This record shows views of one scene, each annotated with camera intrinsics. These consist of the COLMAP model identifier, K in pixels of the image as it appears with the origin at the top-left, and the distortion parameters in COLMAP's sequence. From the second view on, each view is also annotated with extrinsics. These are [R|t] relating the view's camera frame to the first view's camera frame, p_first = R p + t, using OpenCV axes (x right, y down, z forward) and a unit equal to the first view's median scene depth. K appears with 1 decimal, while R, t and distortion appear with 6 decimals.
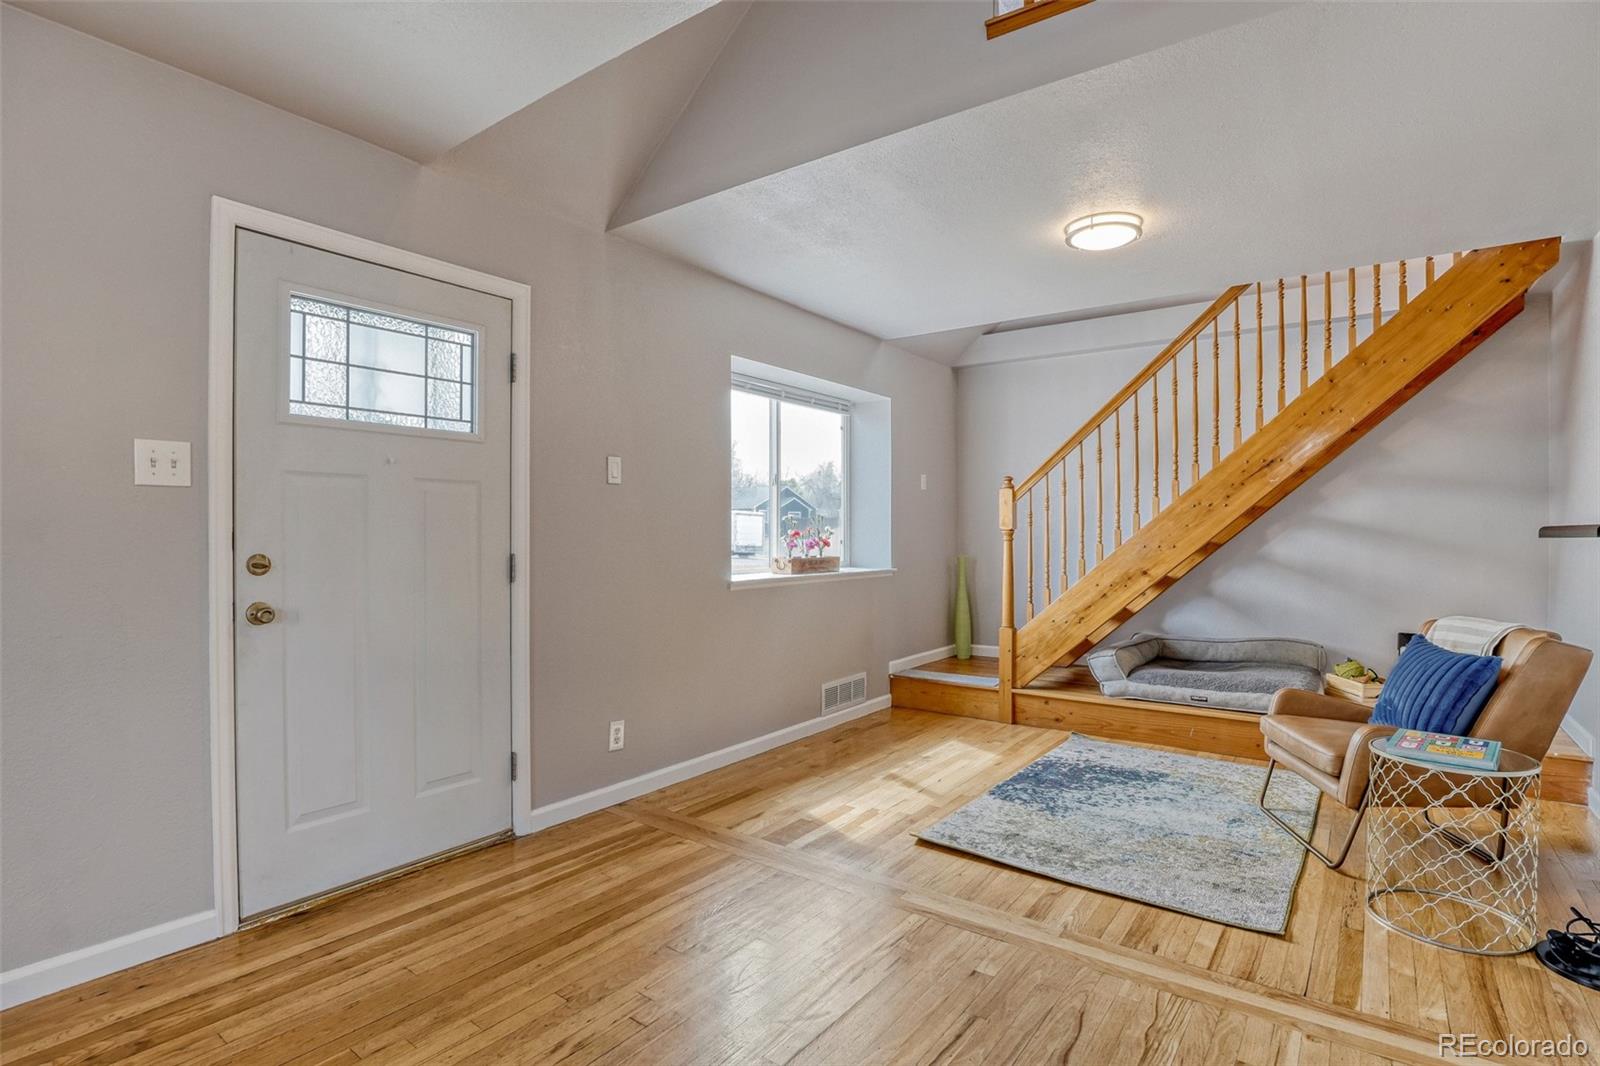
lens RADIAL K [[786.7, 0, 799.6], [0, 786.7, 529.4], [0, 0, 1]] dist [-0.002127, -0.000334]
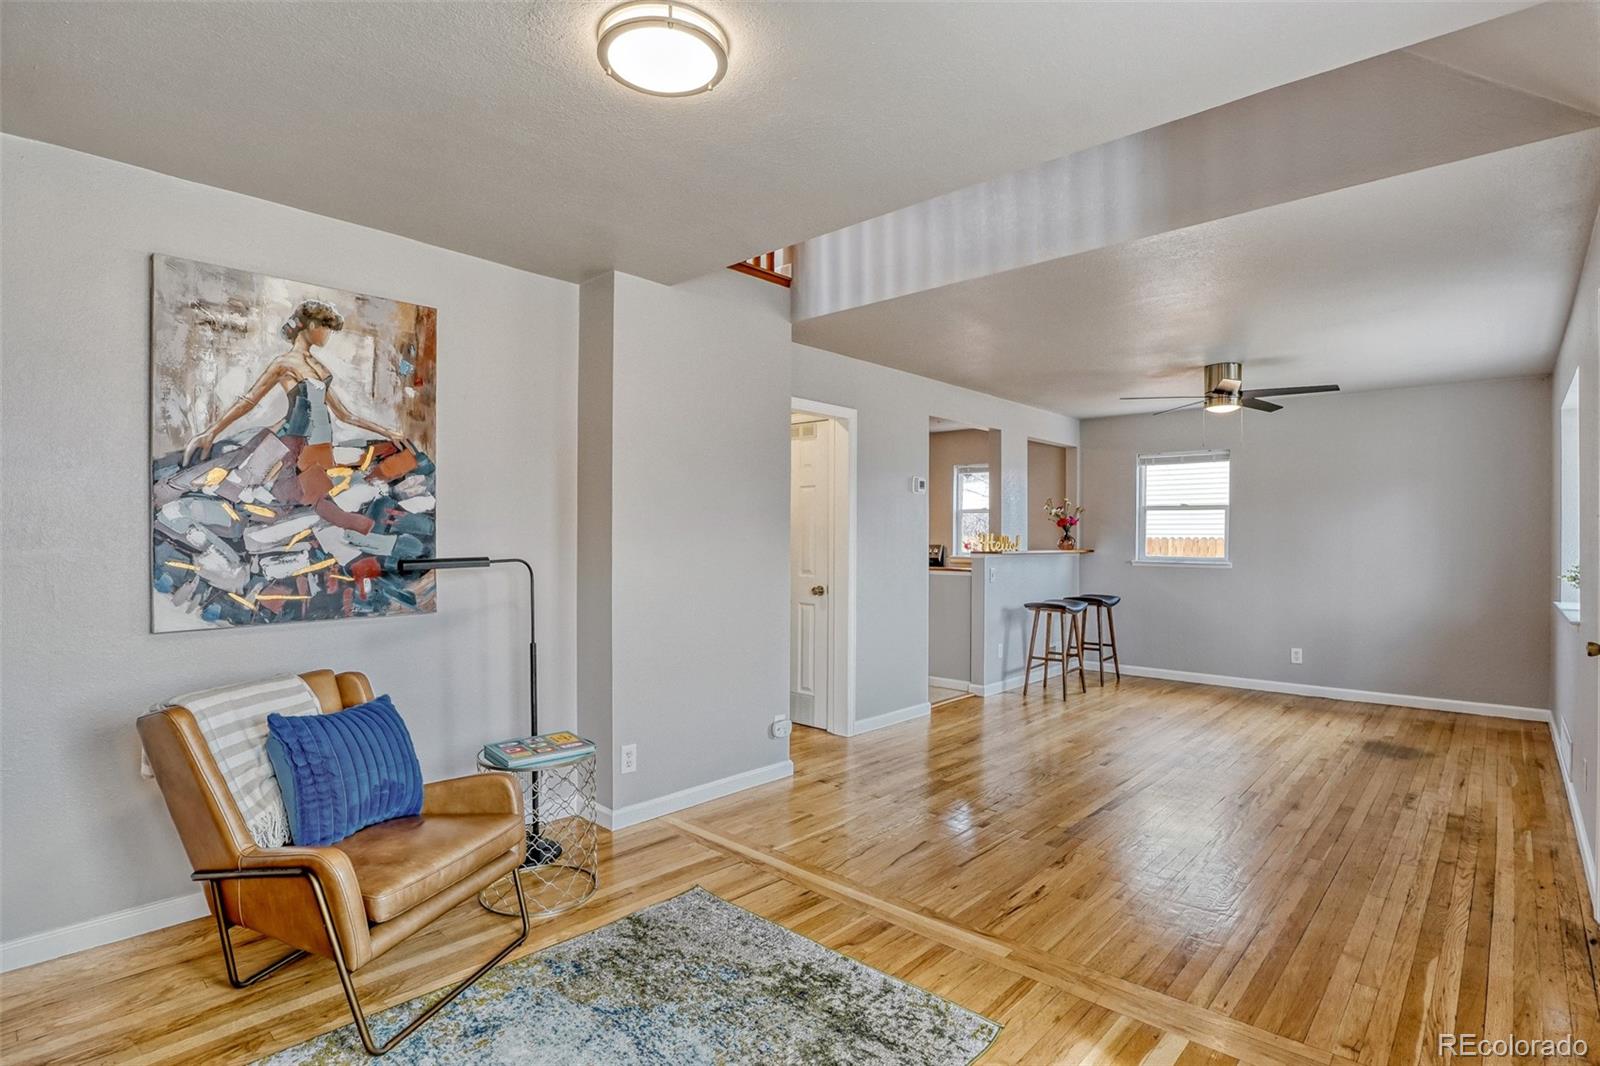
lens RADIAL K [[786.7, 0, 798.6], [0, 786.7, 537.2], [0, 0, 1]] dist [-0.002127, -0.000334]
pose [[-0.993696, -0.015043, 0.111095, 0.306202], [-0.015171, 0.999885, -0.000307, -0.038533], [-0.111078, -0.001991, -0.993810, 2.093151]]
